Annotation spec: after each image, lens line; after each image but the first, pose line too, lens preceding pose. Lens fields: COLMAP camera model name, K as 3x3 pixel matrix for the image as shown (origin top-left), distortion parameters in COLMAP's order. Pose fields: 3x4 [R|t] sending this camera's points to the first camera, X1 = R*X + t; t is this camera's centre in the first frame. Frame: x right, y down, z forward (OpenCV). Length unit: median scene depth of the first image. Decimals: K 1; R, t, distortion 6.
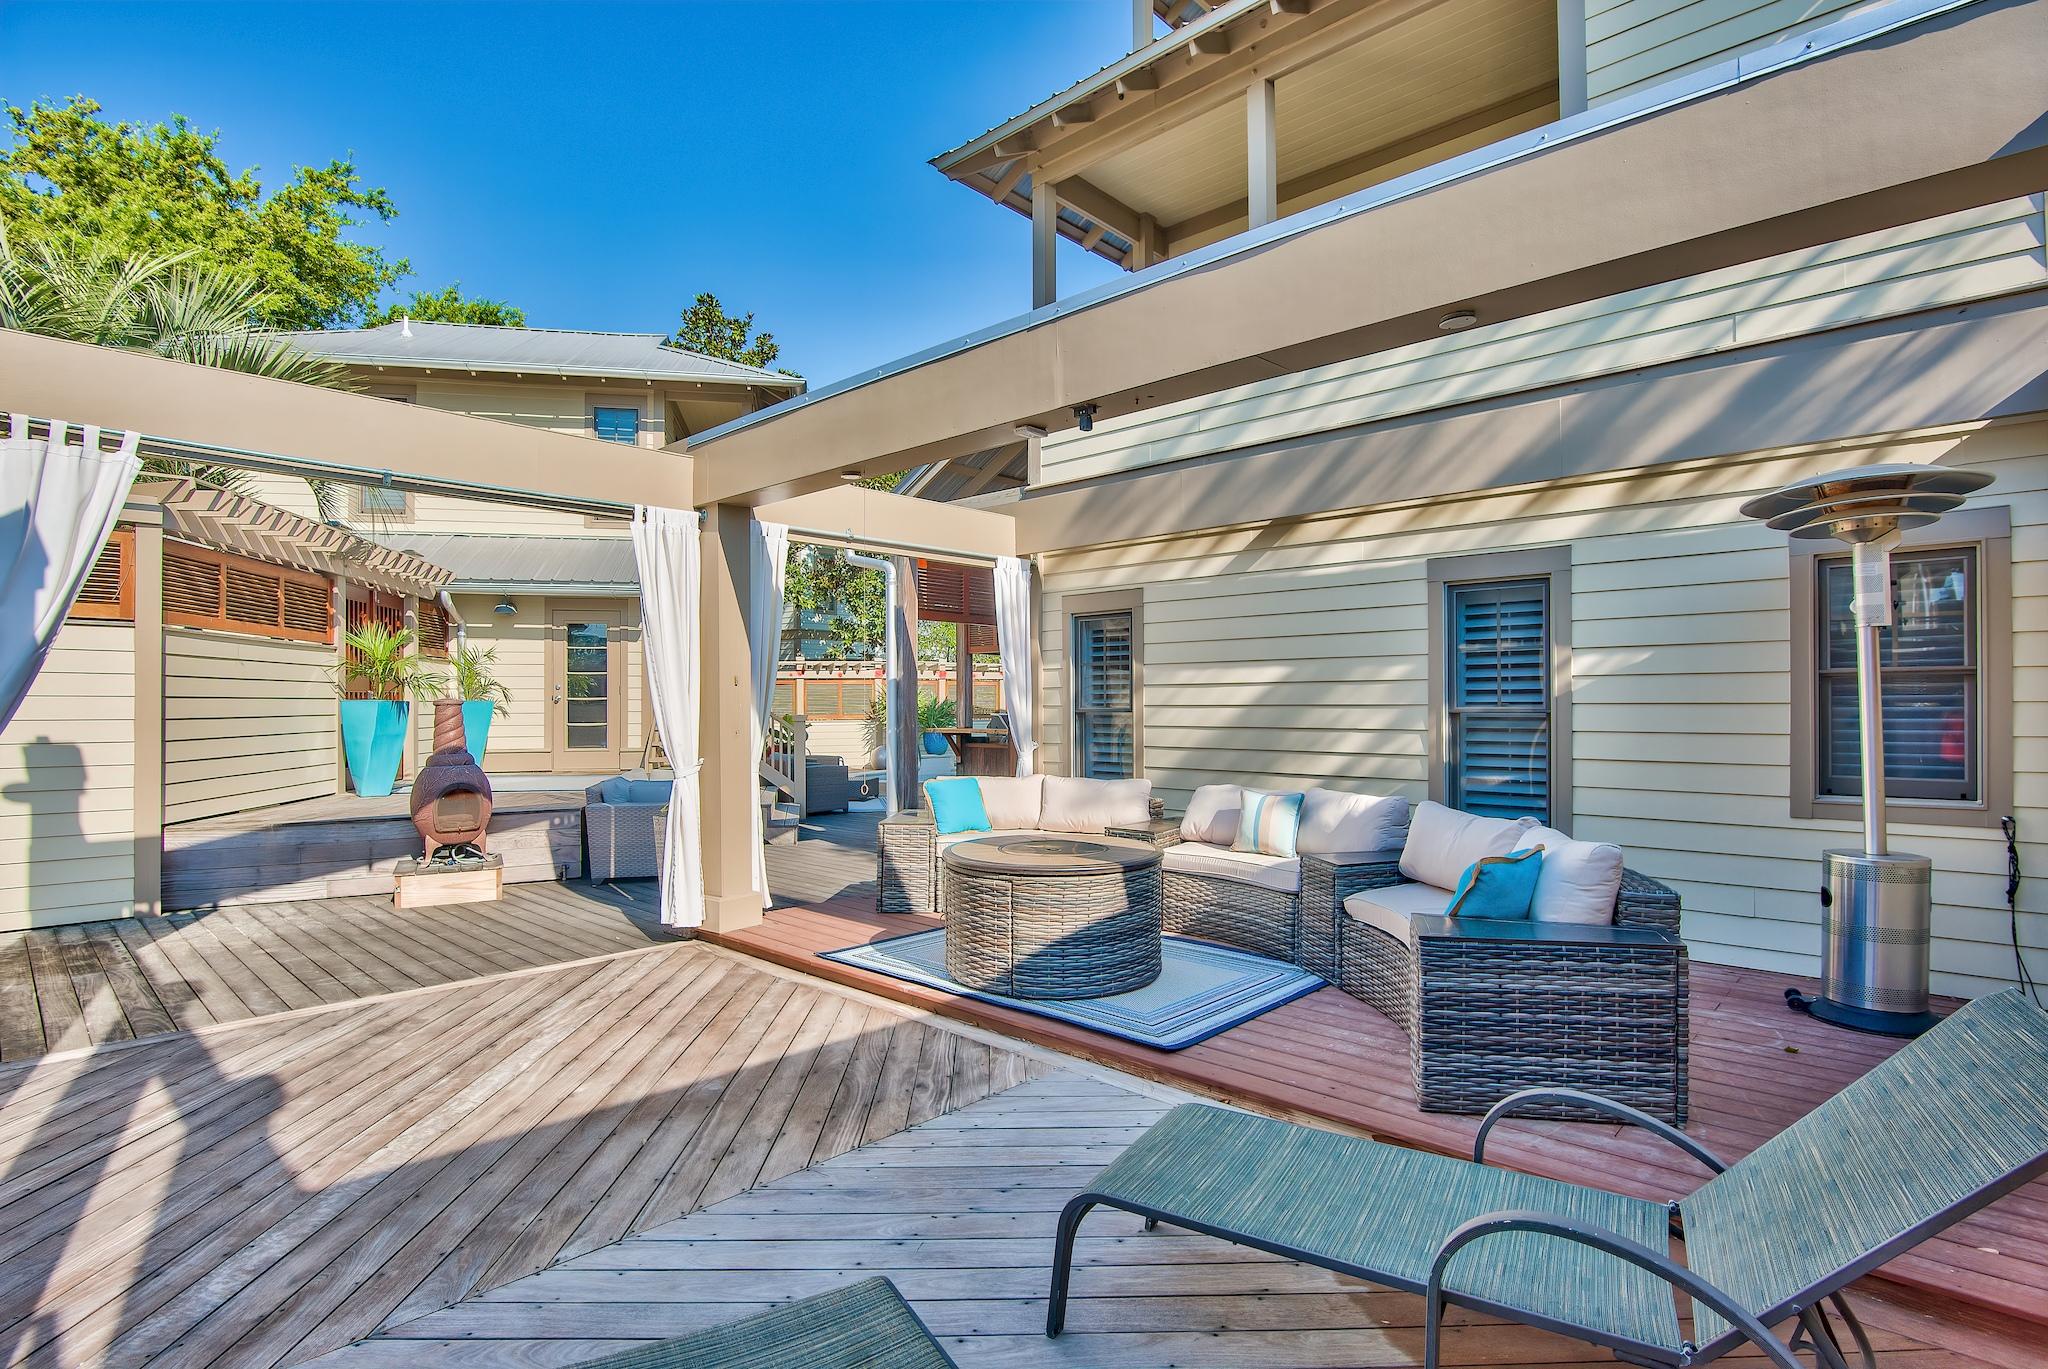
lens RADIAL K [[1007.4, 0, 1019.8], [0, 1007.4, 705.3], [0, 0, 1]] dist [-0.021074, -0.000362]
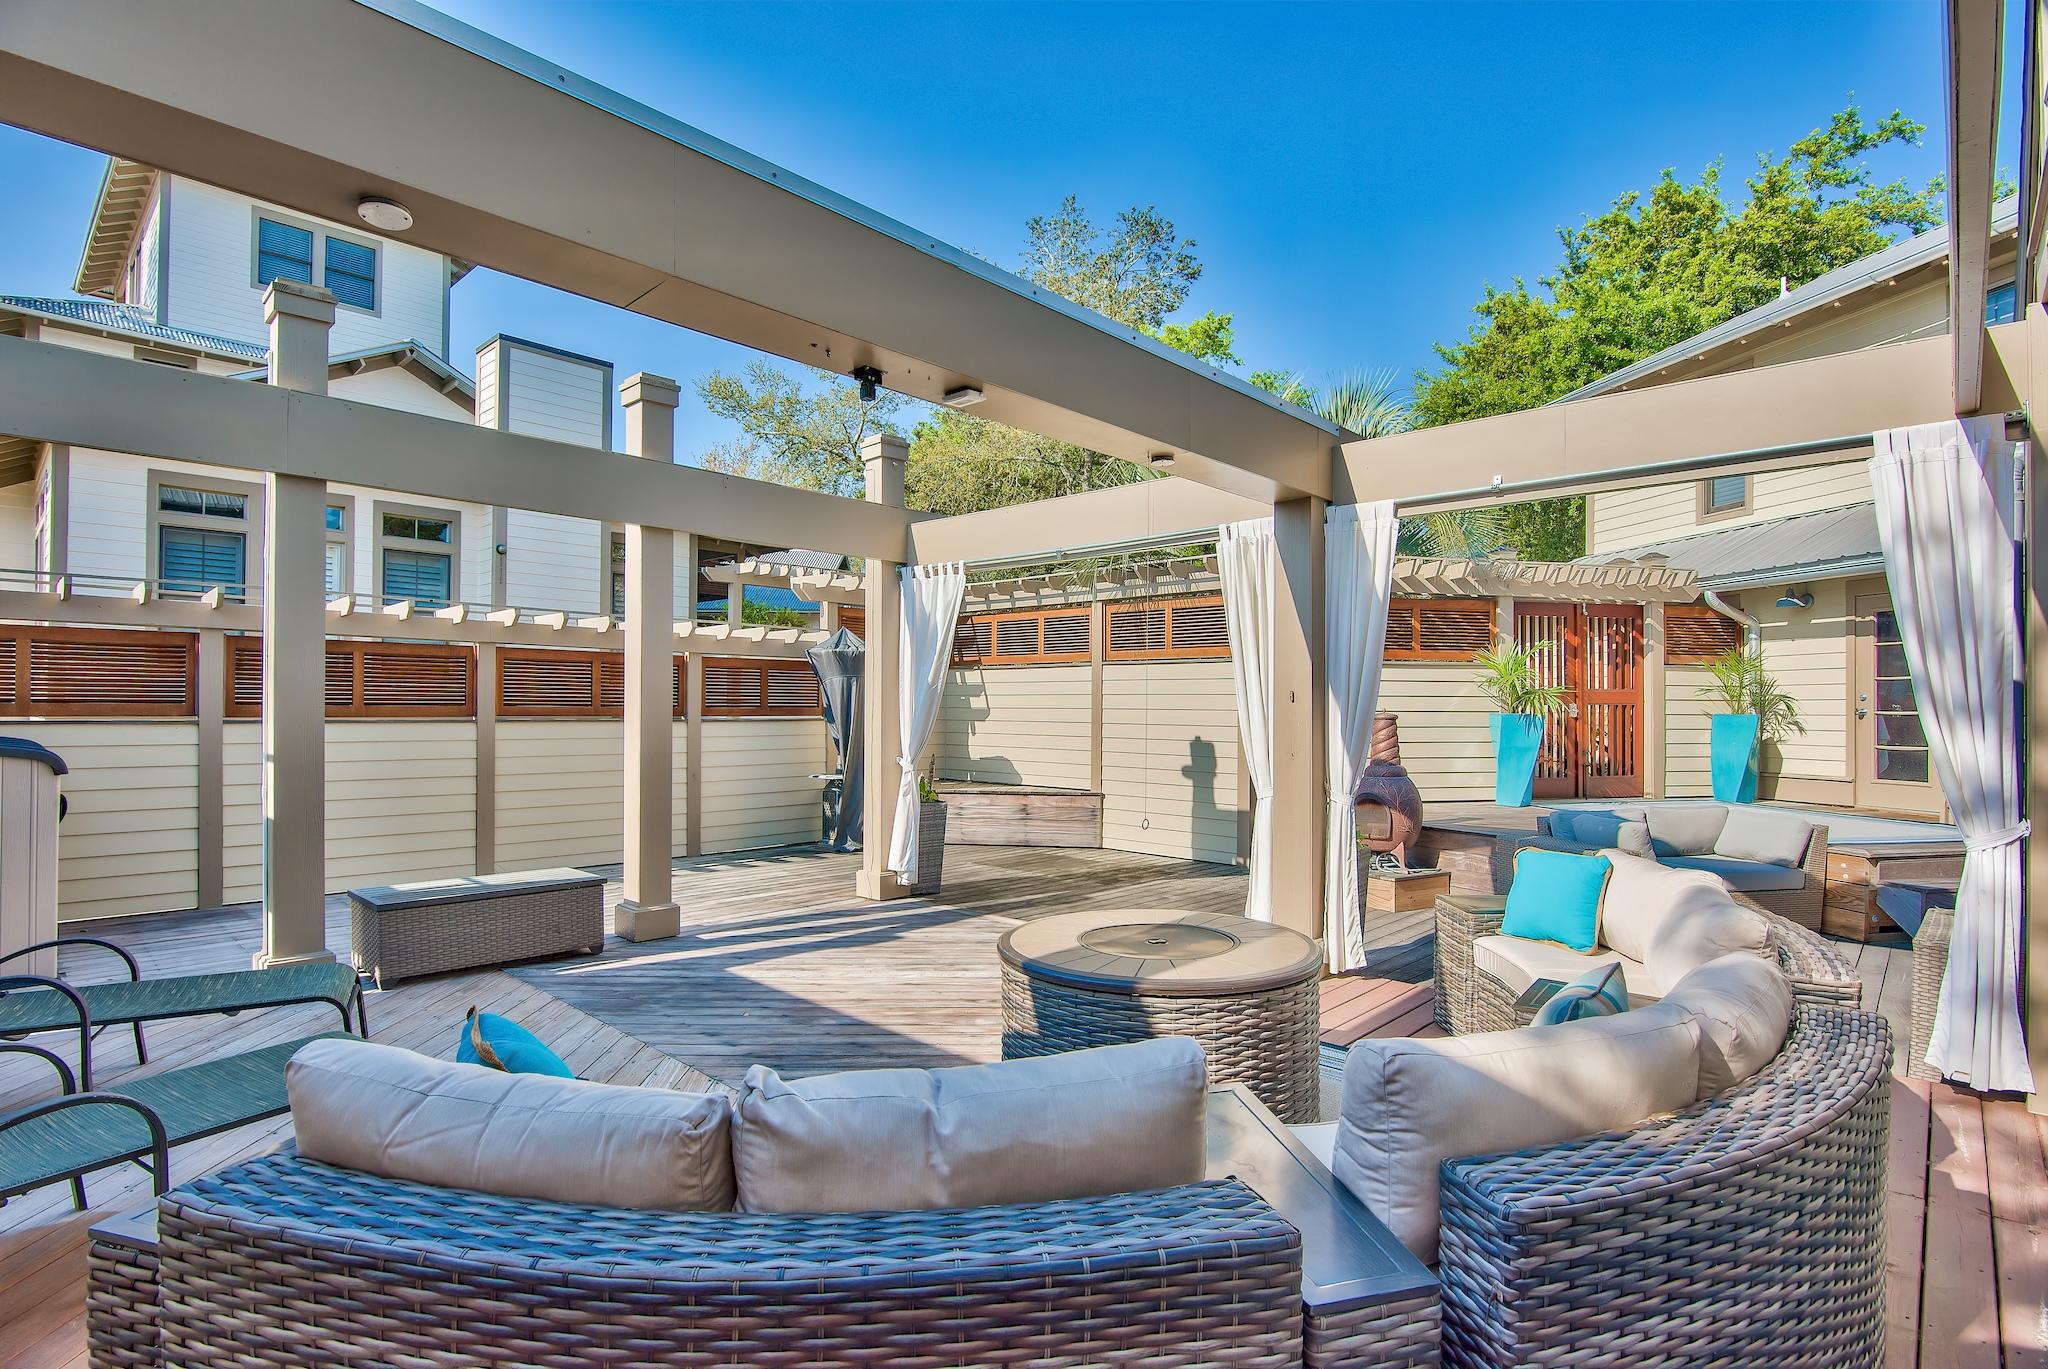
lens RADIAL K [[1007.4, 0, 1019.8], [0, 1007.4, 705.3], [0, 0, 1]] dist [-0.021074, -0.000362]
pose [[-0.000854, -0.000380, -1.000000, 0.563806], [-0.007120, 0.999975, -0.000374, -0.013930], [0.999974, 0.007120, -0.000857, 0.707176]]
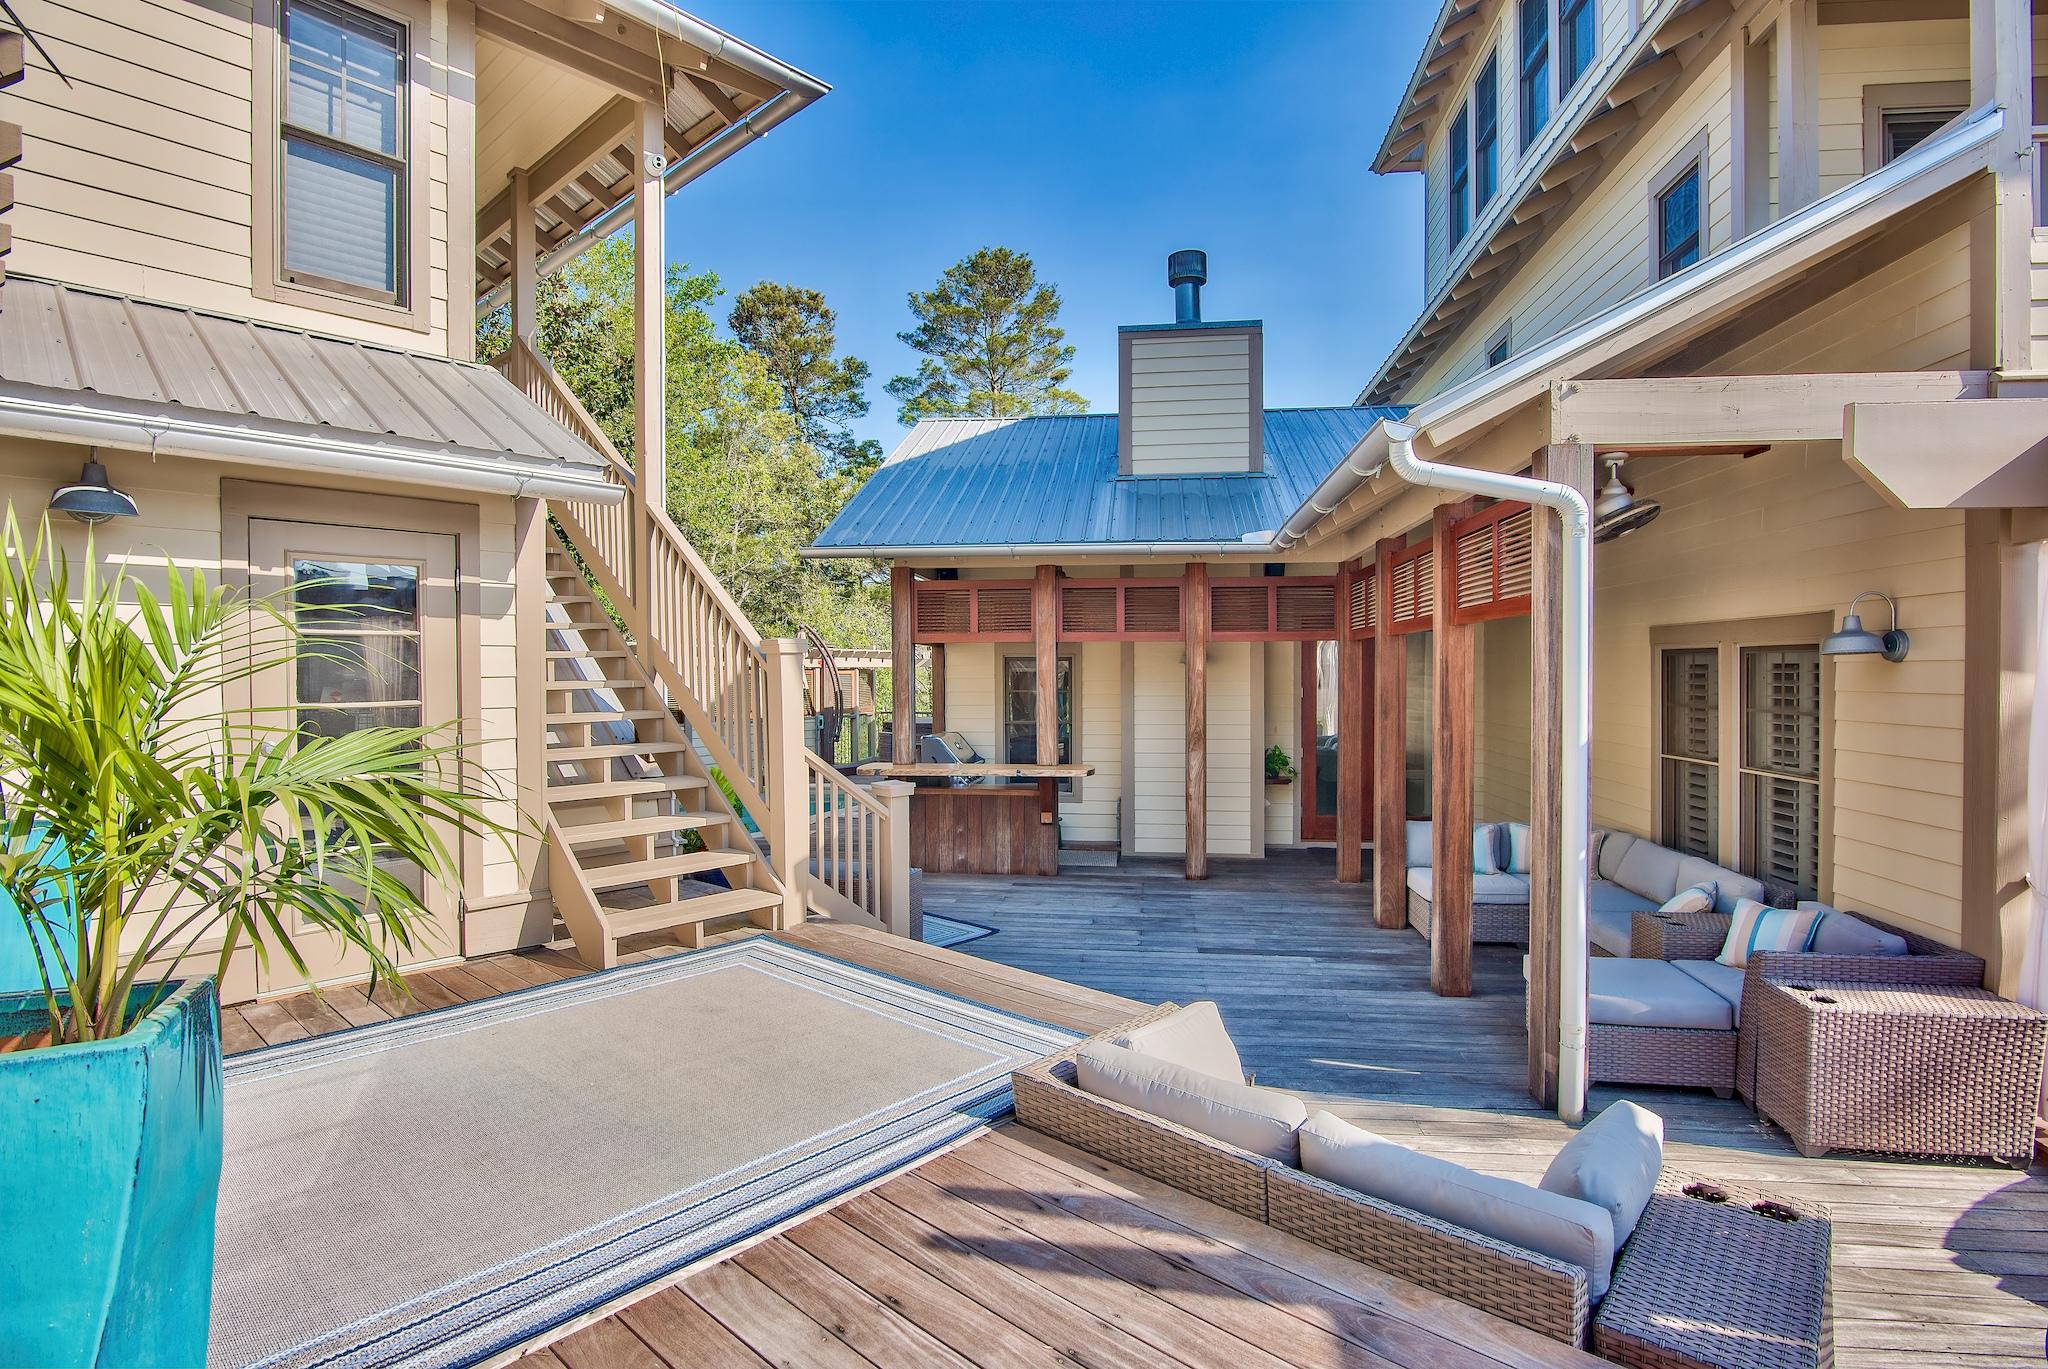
lens RADIAL K [[1008.1, 0, 1024.0], [0, 1008.1, 684.5], [0, 0, 1]] dist [-0.021986, 0.000324]
pose [[0.810842, -0.009776, 0.585184, -0.878438], [0.001052, 0.999883, 0.015246, -0.086726], [-0.585265, -0.011747, 0.810757, 1.129353]]
